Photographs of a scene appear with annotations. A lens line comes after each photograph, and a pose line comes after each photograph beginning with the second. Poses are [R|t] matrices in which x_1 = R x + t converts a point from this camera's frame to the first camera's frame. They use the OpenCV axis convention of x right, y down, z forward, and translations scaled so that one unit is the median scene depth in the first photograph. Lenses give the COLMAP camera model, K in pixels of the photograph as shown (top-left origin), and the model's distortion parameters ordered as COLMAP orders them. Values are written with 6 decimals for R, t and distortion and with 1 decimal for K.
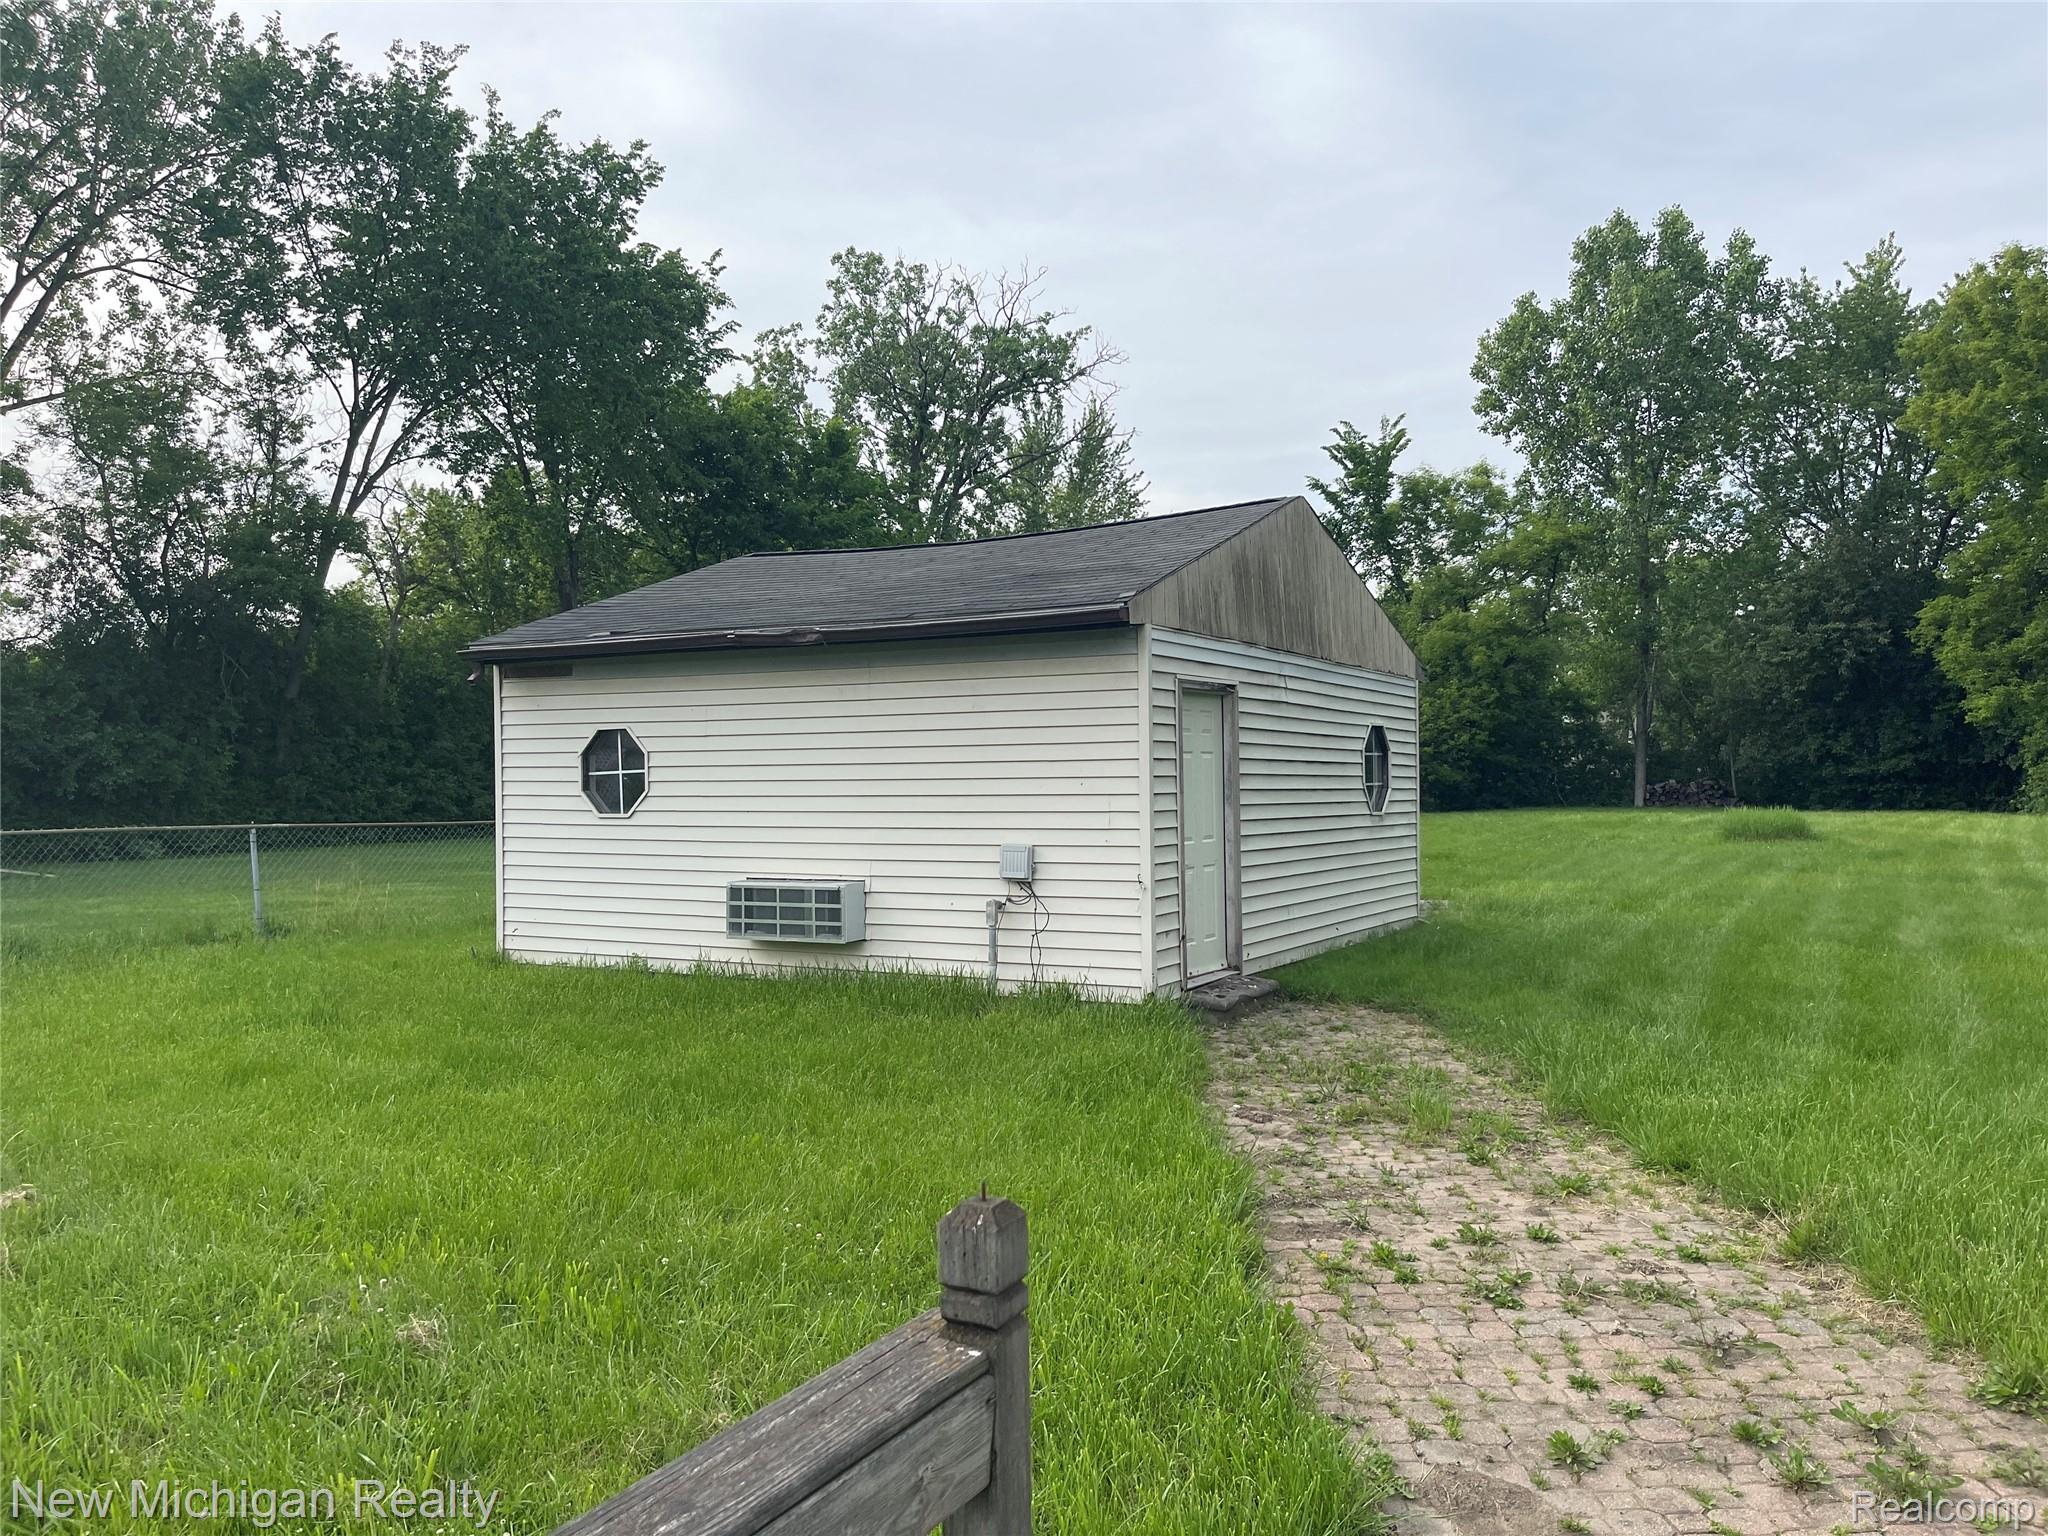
lens RADIAL K [[1519.2, 0, 1069.6], [0, 1519.2, 771.2], [0, 0, 1]] dist [0.155077, -0.188987]
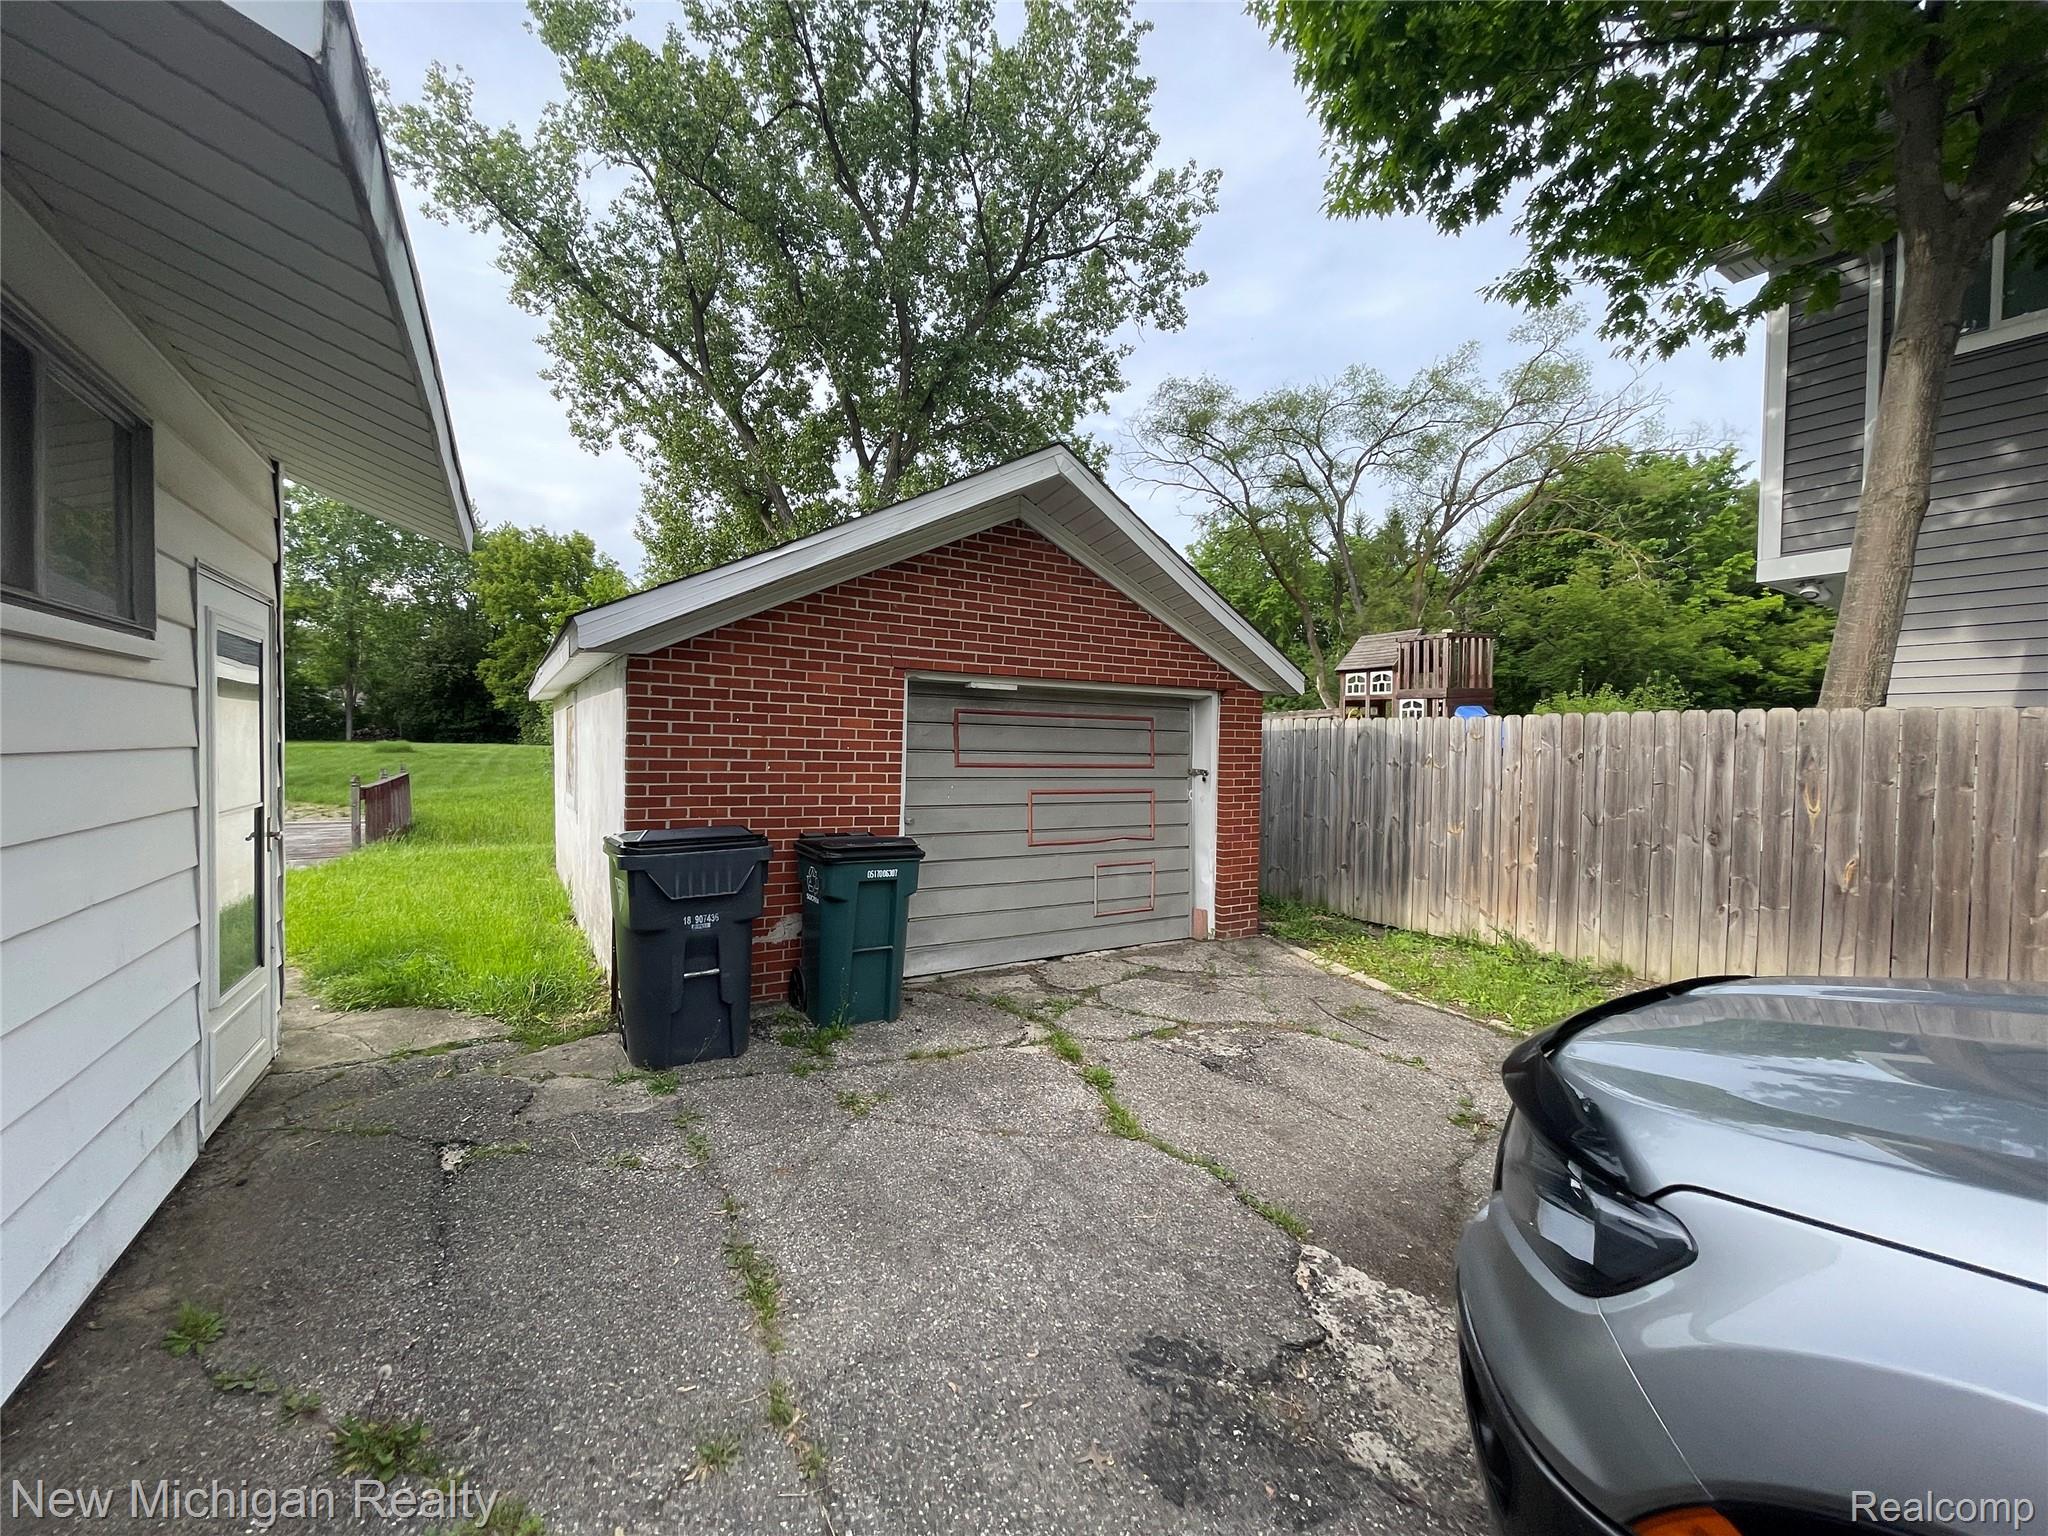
lens RADIAL K [[824.9, 0, 1018.8], [0, 824.9, 766.7], [0, 0, 1]] dist [-0.048352, 0.033119]
pose [[0.513146, -0.010351, 0.858239, -0.109998], [-0.031992, 0.999002, 0.031177, -0.005323], [-0.857705, -0.043456, 0.512303, -0.354117]]
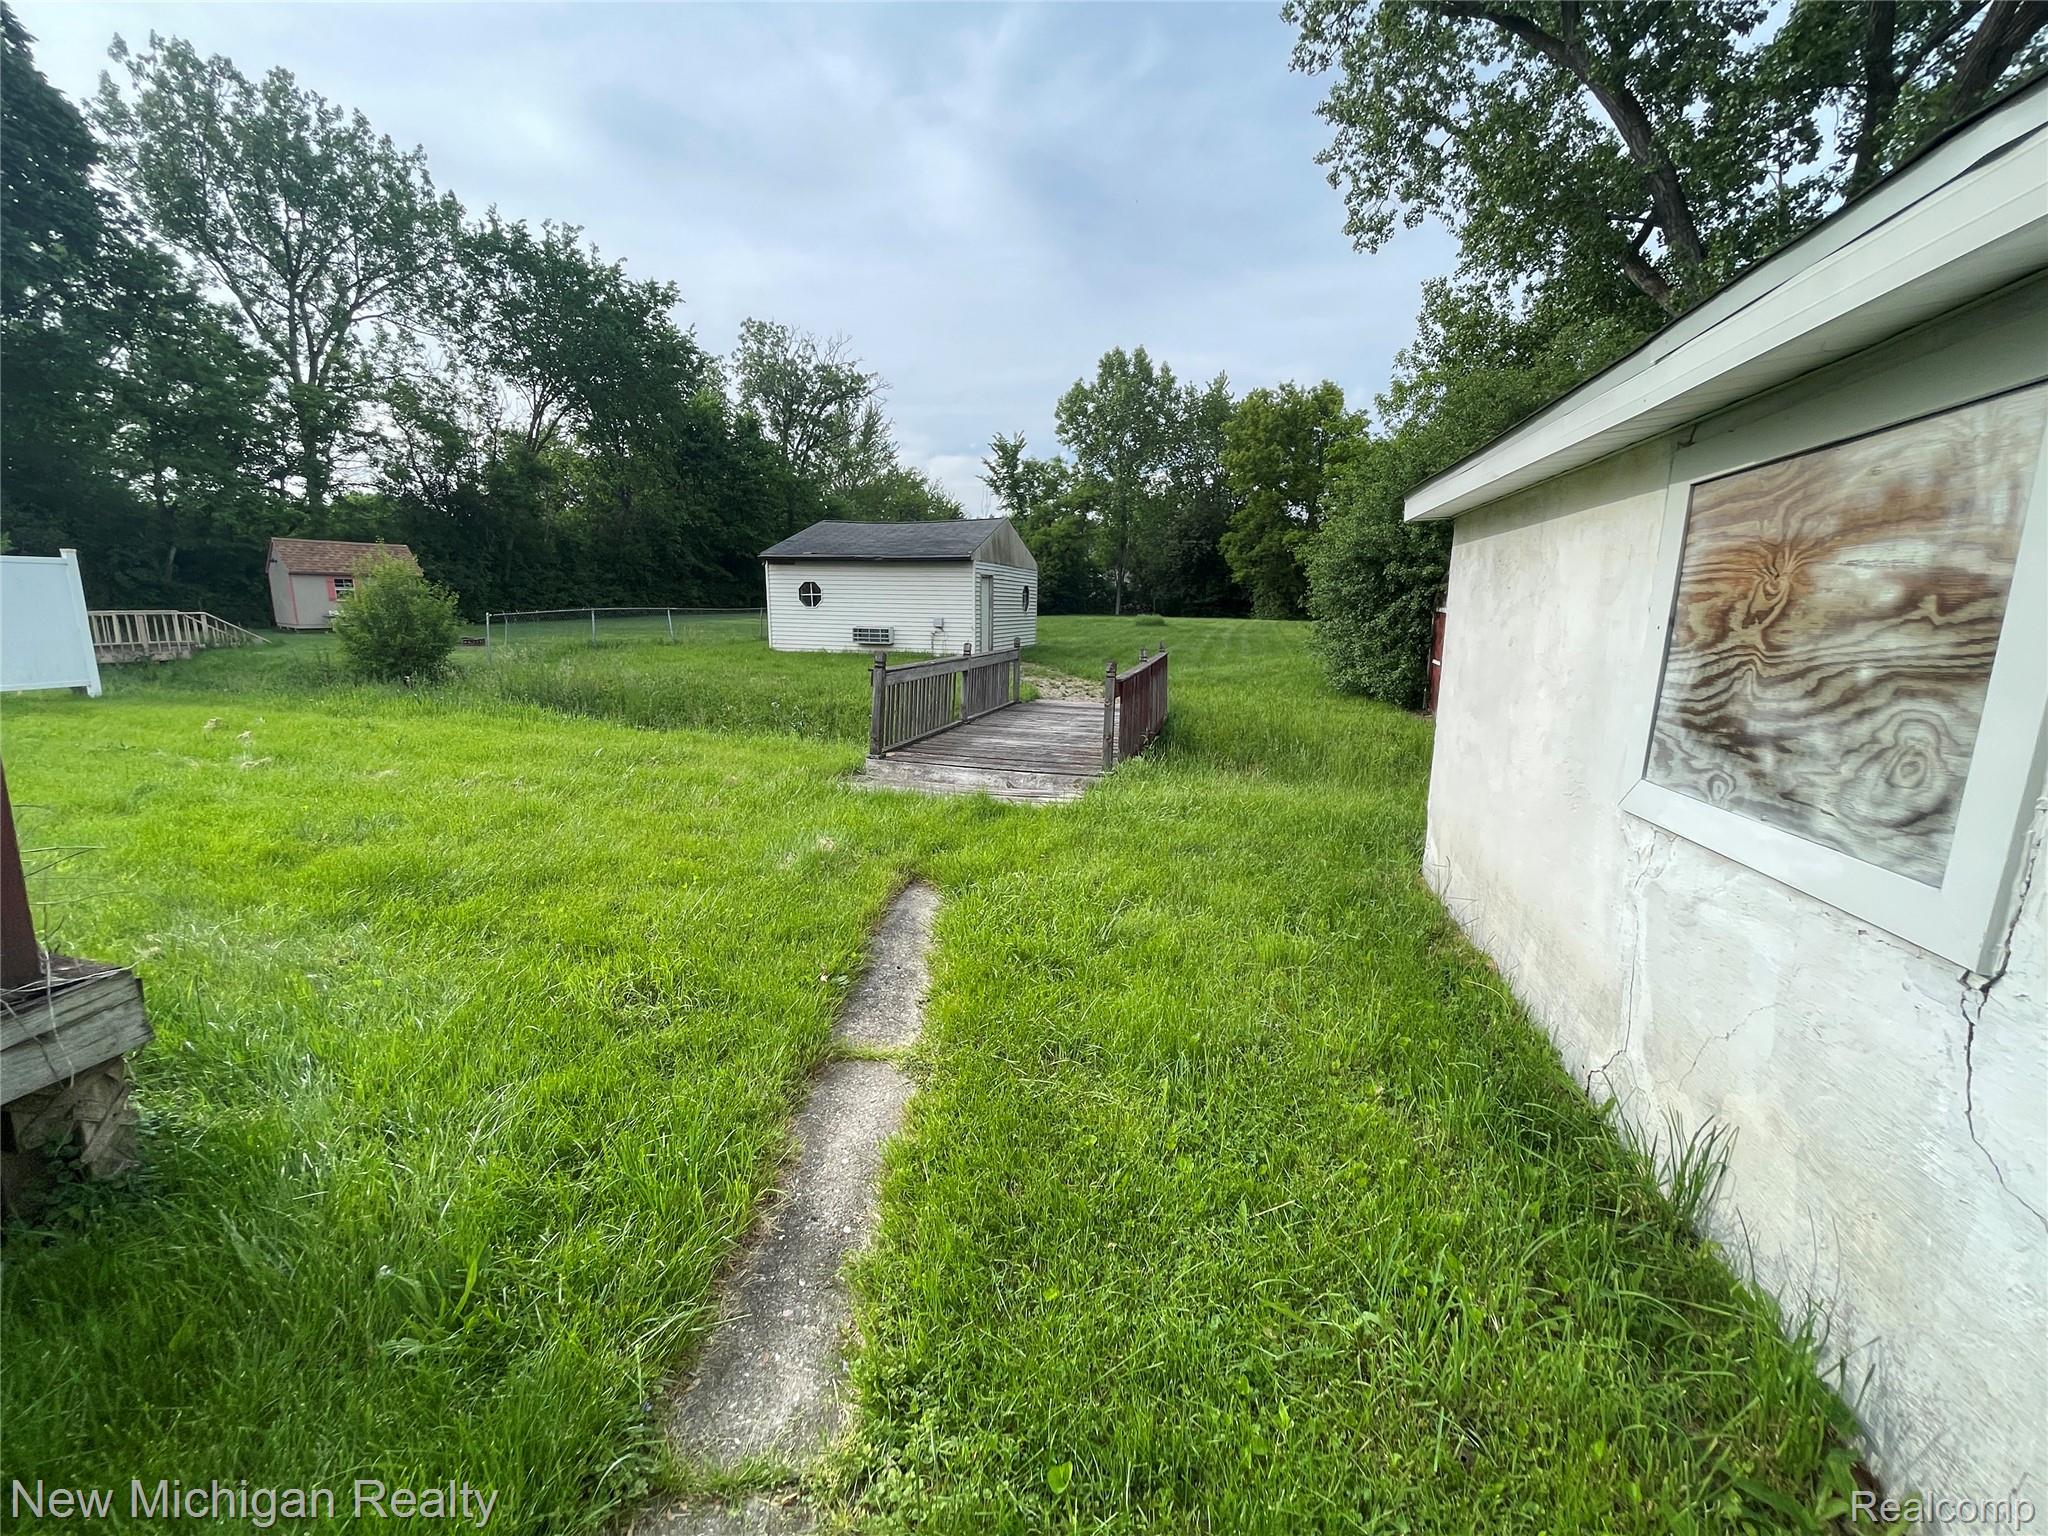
lens RADIAL K [[825.1, 0, 1020.3], [0, 825.1, 763.6], [0, 0, 1]] dist [-0.000268, 0.000388]
pose [[0.974861, -0.020662, 0.221856, -0.065026], [-0.024532, 0.979685, 0.199035, -0.001973], [-0.221461, -0.199474, 0.954550, -0.235184]]
